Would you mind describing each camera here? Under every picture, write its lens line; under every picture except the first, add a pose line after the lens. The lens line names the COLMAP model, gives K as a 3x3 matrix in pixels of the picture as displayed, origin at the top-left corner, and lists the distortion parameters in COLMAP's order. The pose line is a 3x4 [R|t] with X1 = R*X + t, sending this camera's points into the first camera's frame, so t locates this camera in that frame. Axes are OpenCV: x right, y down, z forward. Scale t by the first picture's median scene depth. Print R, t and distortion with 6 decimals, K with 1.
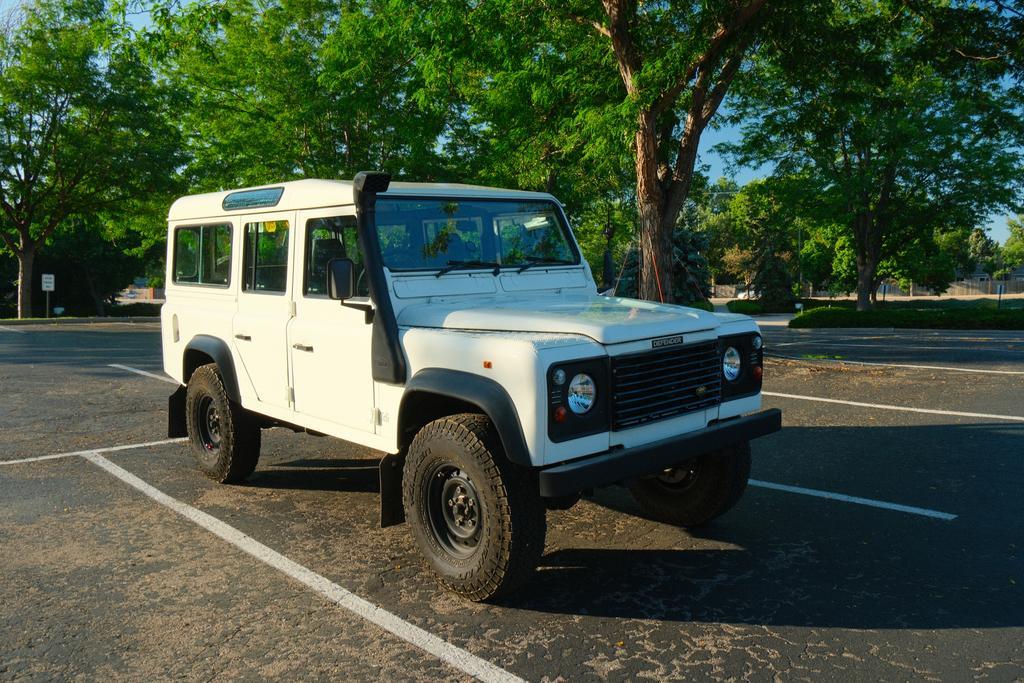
lens RADIAL K [[877.0, 0, 515.4], [0, 877.0, 308.9], [0, 0, 1]] dist [-0.063291, 0.055282]
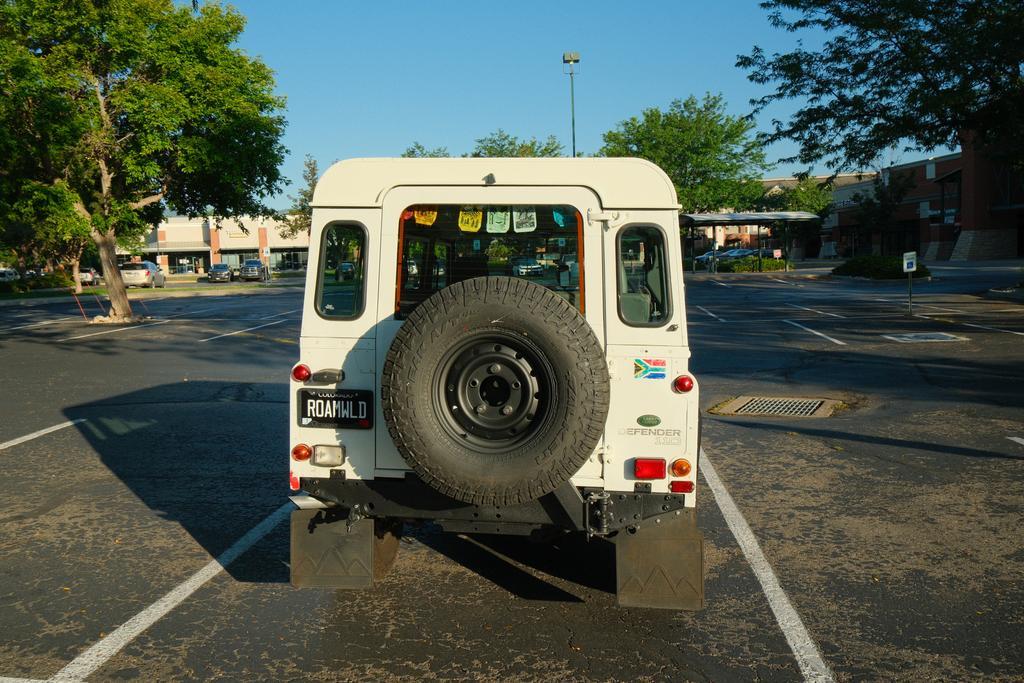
lens RADIAL K [[877.0, 0, 515.4], [0, 877.0, 308.9], [0, 0, 1]] dist [-0.063291, 0.055282]
pose [[-0.670364, -0.018172, 0.741810, -0.983849], [0.052704, 0.996009, 0.072027, -0.118254], [-0.740159, 0.087380, -0.666731, 1.956157]]
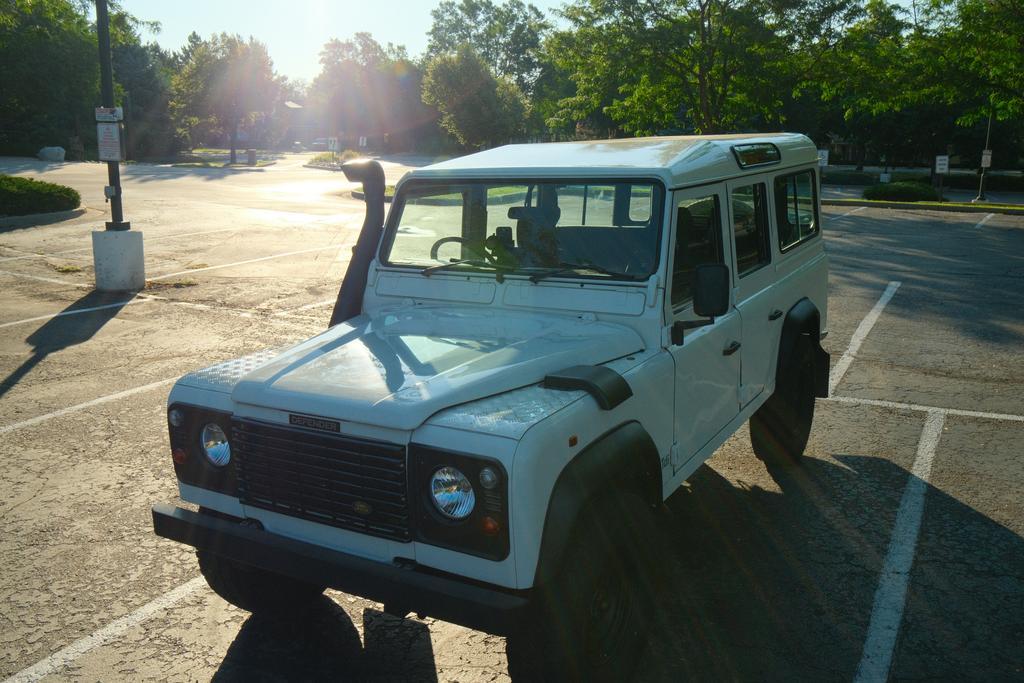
lens RADIAL K [[877.0, 0, 515.4], [0, 877.0, 308.9], [0, 0, 1]] dist [-0.063291, 0.055282]
pose [[0.311482, 0.192061, -0.930640, 0.745157], [-0.040183, 0.981148, 0.189036, -0.169484], [0.949402, -0.021486, 0.313328, 0.775041]]
